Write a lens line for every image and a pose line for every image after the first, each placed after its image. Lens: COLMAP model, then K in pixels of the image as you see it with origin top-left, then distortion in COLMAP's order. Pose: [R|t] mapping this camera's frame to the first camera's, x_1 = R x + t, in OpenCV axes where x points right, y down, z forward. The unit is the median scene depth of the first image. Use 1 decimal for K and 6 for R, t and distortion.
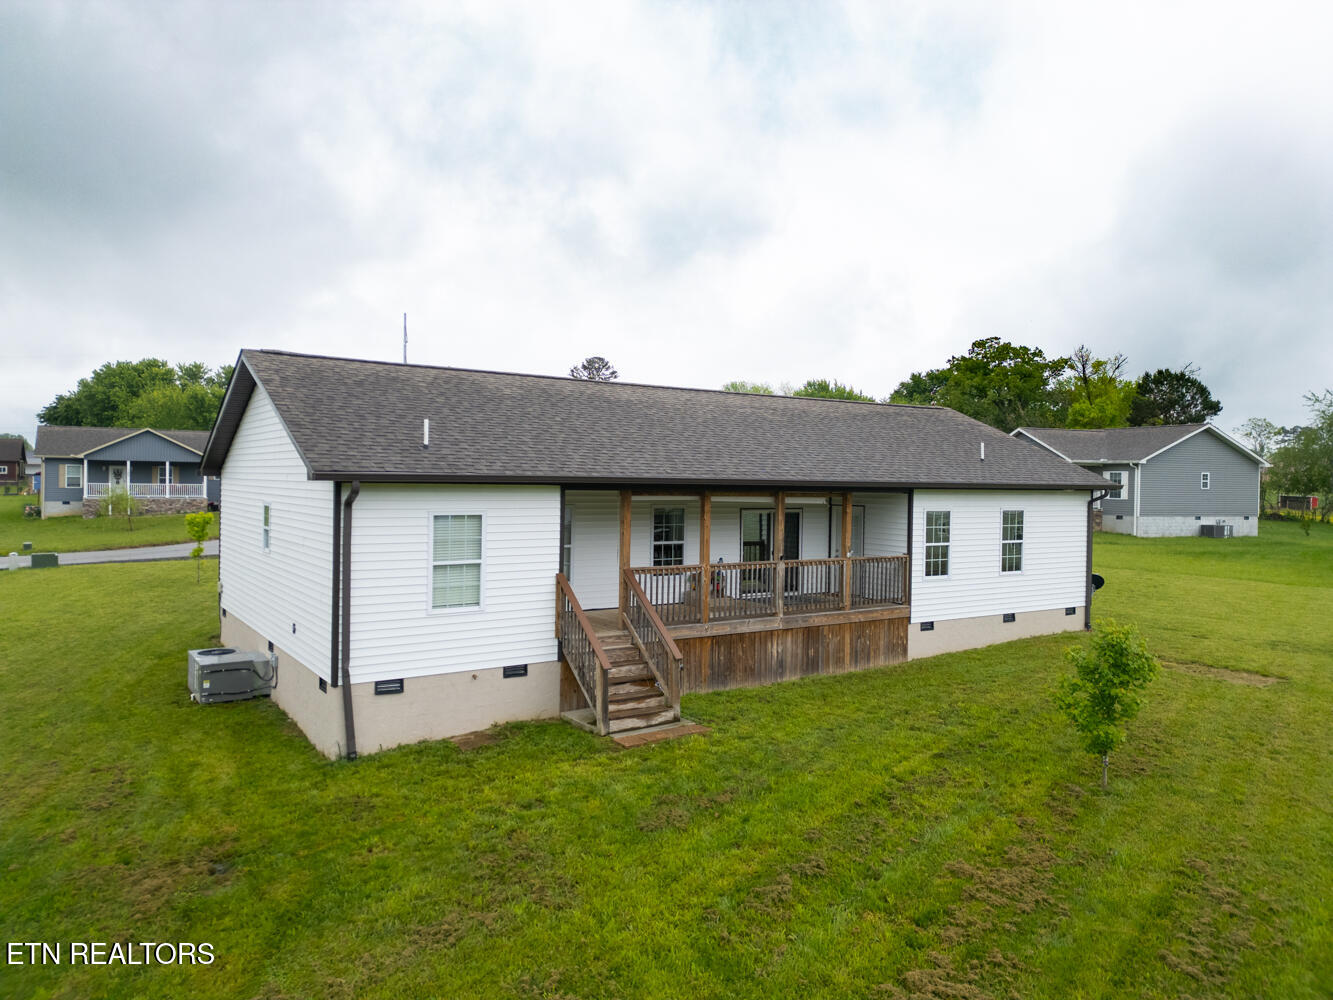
lens RADIAL K [[930.1, 0, 666.2], [0, 930.1, 498.3], [0, 0, 1]] dist [0.025236, -0.010673]
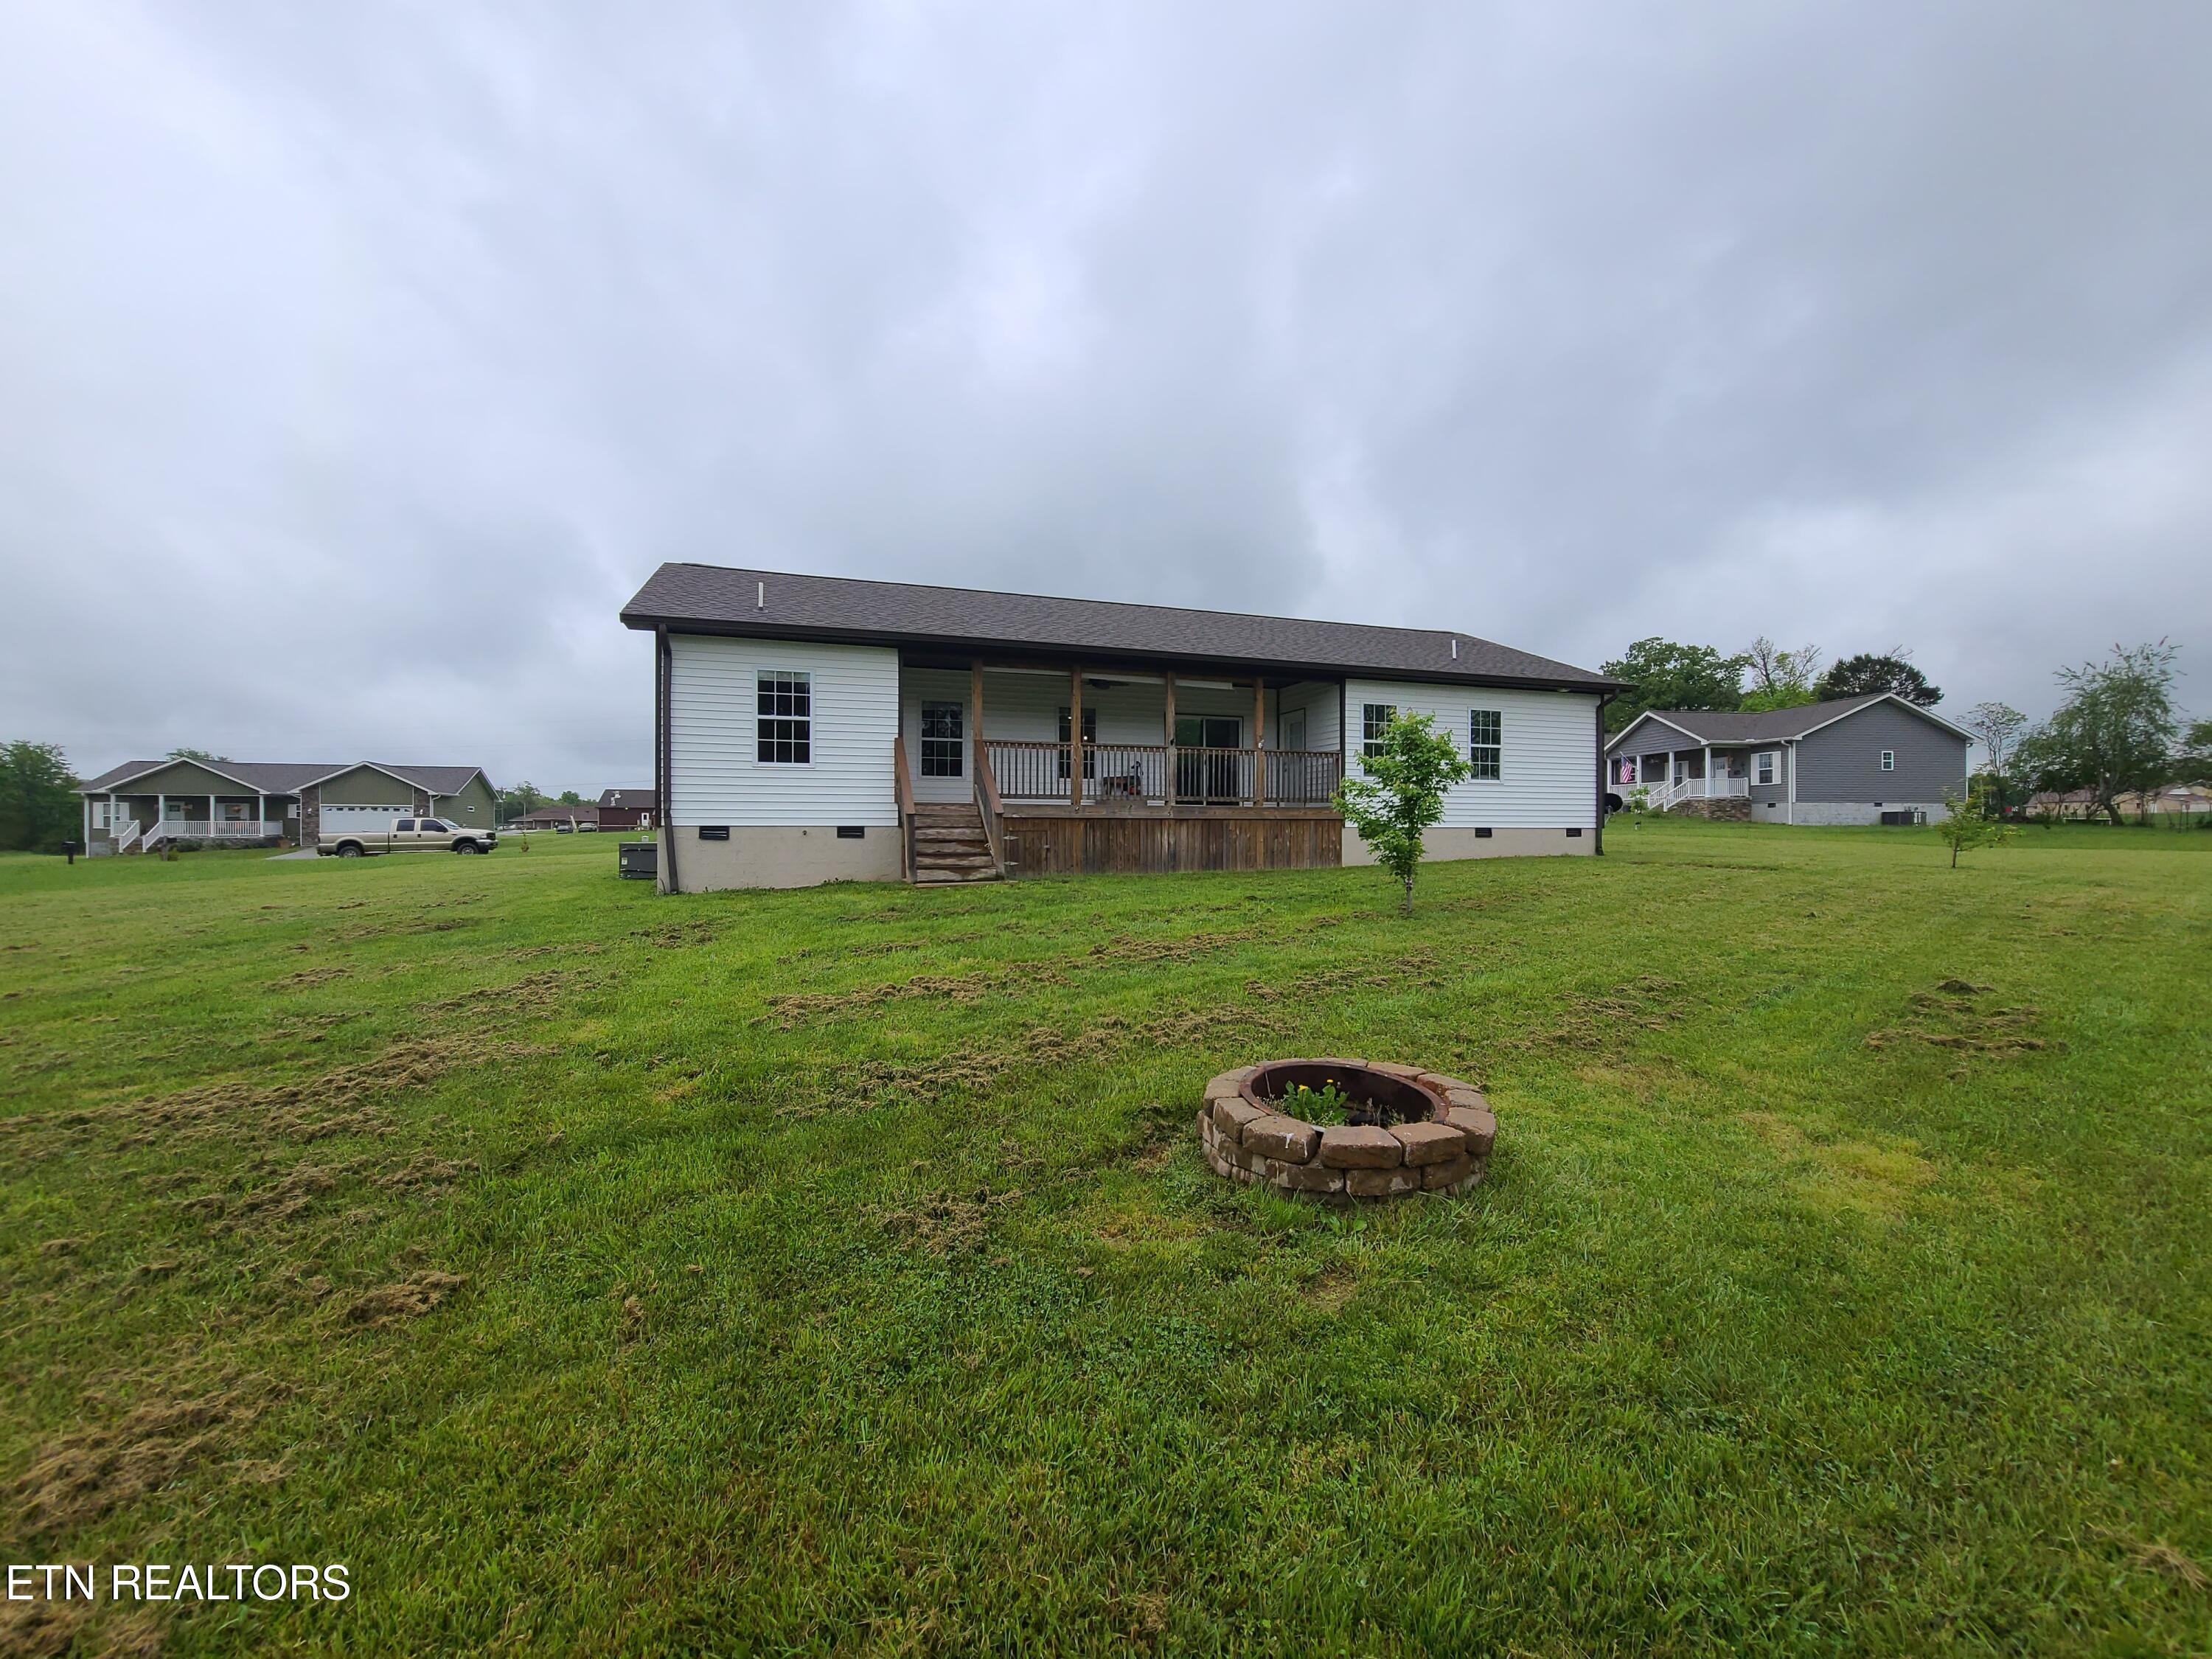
lens RADIAL K [[904.3, 0, 1104.4], [0, 904.3, 829.9], [0, 0, 1]] dist [-0.000027, -0.000529]
pose [[0.968276, -0.012840, -0.249553, 0.221843], [0.007404, 0.999715, -0.022711, 0.134541], [0.249773, 0.020143, 0.968095, 0.084255]]
